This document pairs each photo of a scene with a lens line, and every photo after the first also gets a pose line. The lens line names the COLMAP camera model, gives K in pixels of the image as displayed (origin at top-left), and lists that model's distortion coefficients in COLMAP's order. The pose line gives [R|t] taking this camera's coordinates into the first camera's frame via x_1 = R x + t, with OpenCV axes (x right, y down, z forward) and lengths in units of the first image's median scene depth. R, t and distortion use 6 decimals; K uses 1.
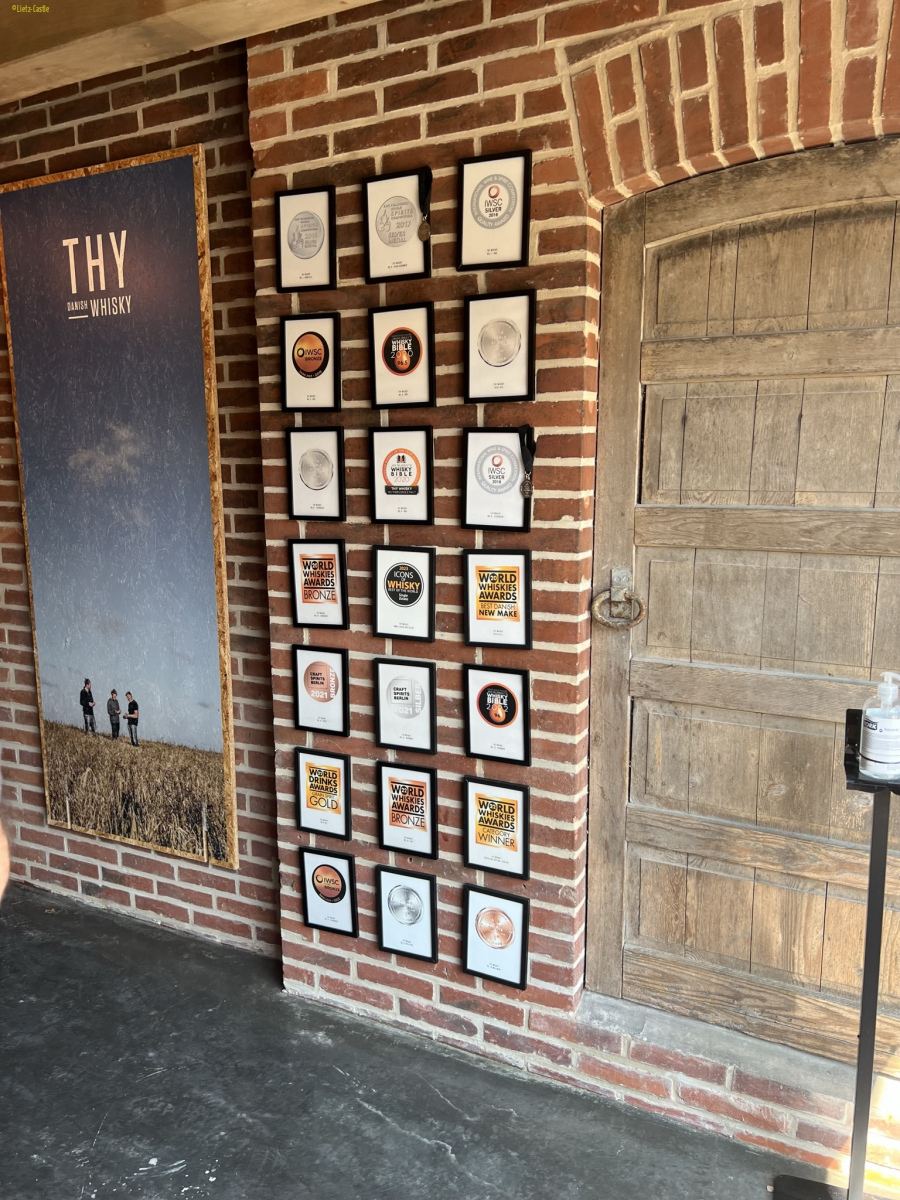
lens RADIAL K [[902.4, 0, 449.6], [0, 902.4, 607.9], [0, 0, 1]] dist [0.031816, -0.002836]
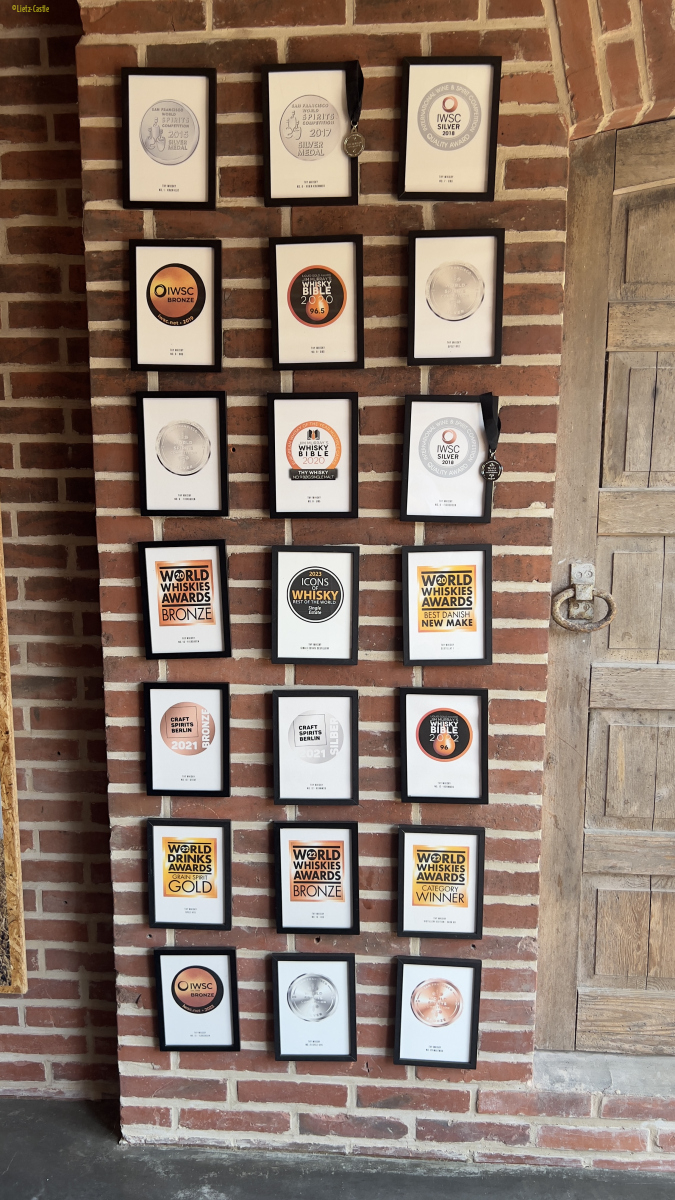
lens RADIAL K [[907.8, 0, 339.0], [0, 907.8, 599.0], [0, 0, 1]] dist [0.011176, 0.008766]
pose [[0.919986, -0.056077, 0.387918, -0.345280], [0.059678, 0.998214, 0.002768, -0.023409], [-0.387381, 0.020603, 0.921690, 0.269381]]
